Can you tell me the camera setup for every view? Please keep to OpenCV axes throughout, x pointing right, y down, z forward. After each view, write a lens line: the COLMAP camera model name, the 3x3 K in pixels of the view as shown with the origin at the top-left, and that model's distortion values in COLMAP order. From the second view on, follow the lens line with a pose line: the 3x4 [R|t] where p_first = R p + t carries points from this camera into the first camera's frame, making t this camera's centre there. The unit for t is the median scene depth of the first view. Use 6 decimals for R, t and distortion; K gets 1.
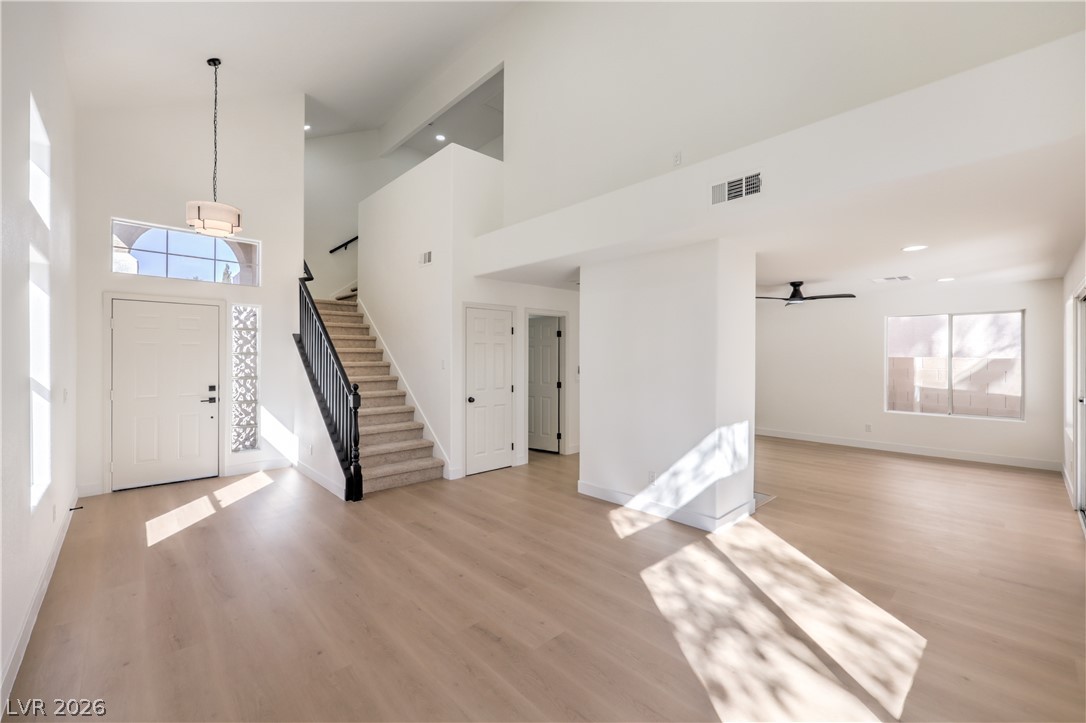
lens RADIAL K [[446.8, 0, 561.7], [0, 446.8, 360.6], [0, 0, 1]] dist [0.009779, 0.000109]
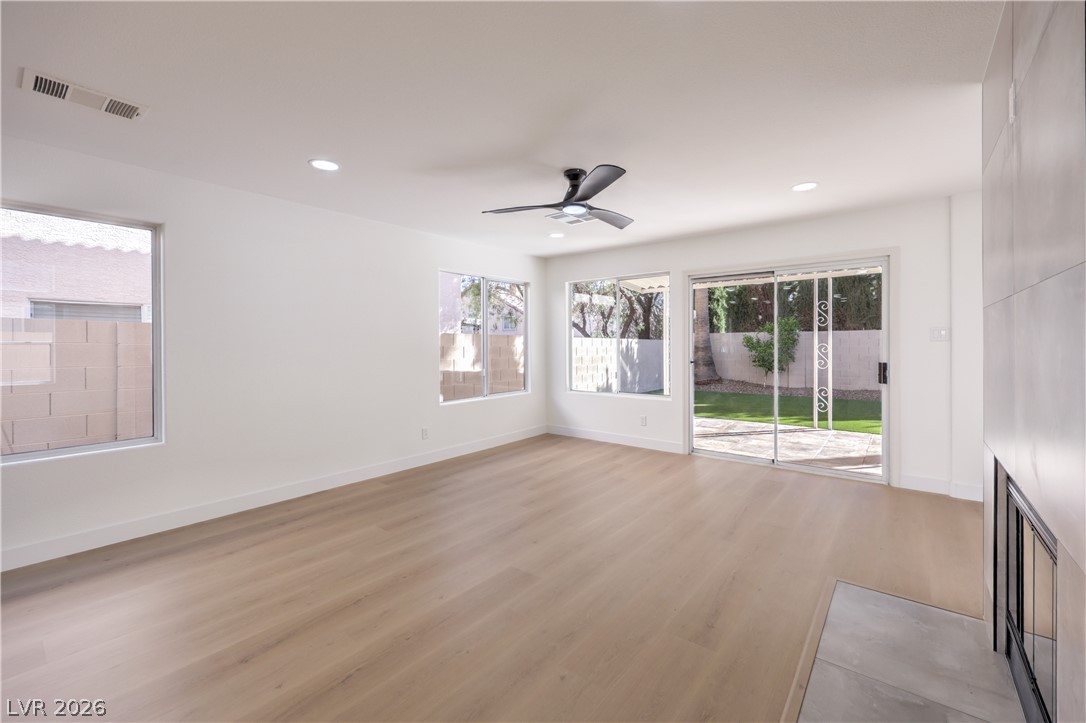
lens RADIAL K [[448.1, 0, 550.8], [0, 448.1, 344.5], [0, 0, 1]] dist [0.002078, 0.000227]
pose [[-0.132013, -0.002032, 0.991246, 0.005128], [0.007750, 0.999965, 0.003082, 0.022637], [-0.991218, 0.008089, -0.131993, 1.088516]]
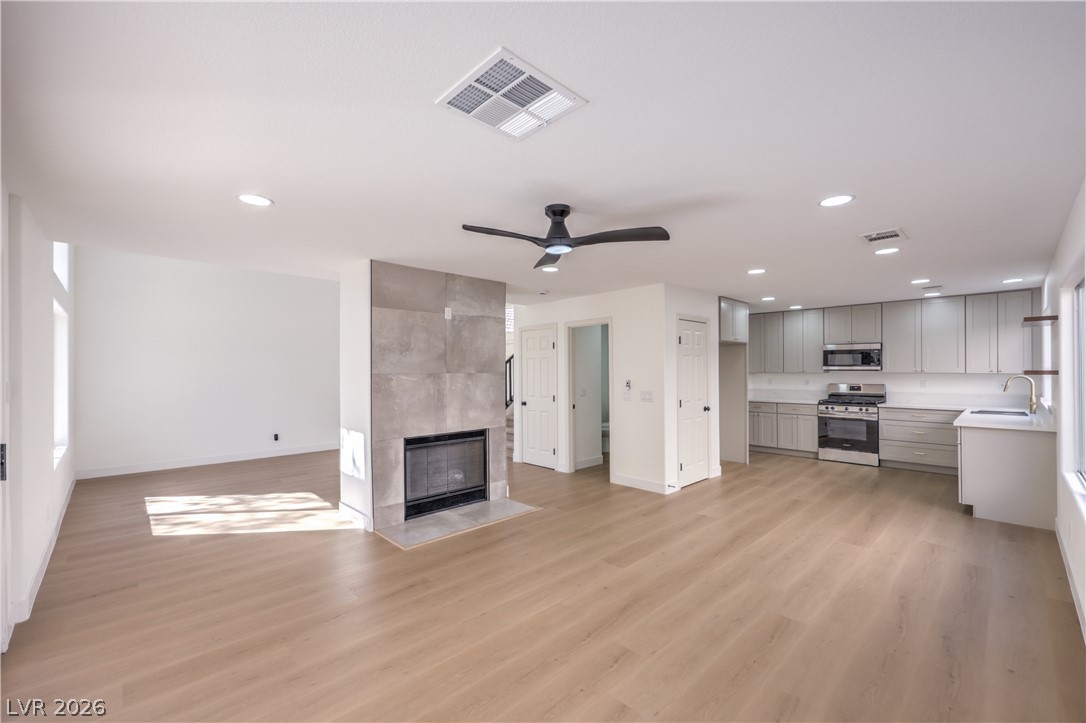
lens RADIAL K [[447.9, 0, 546.7], [0, 447.9, 367.6], [0, 0, 1]] dist [0.001607, 0.000154]
pose [[-0.003446, -0.007373, -0.999967, 0.981138], [0.000631, 0.999973, -0.007375, -0.005150], [0.999994, -0.000656, -0.003441, 0.980206]]
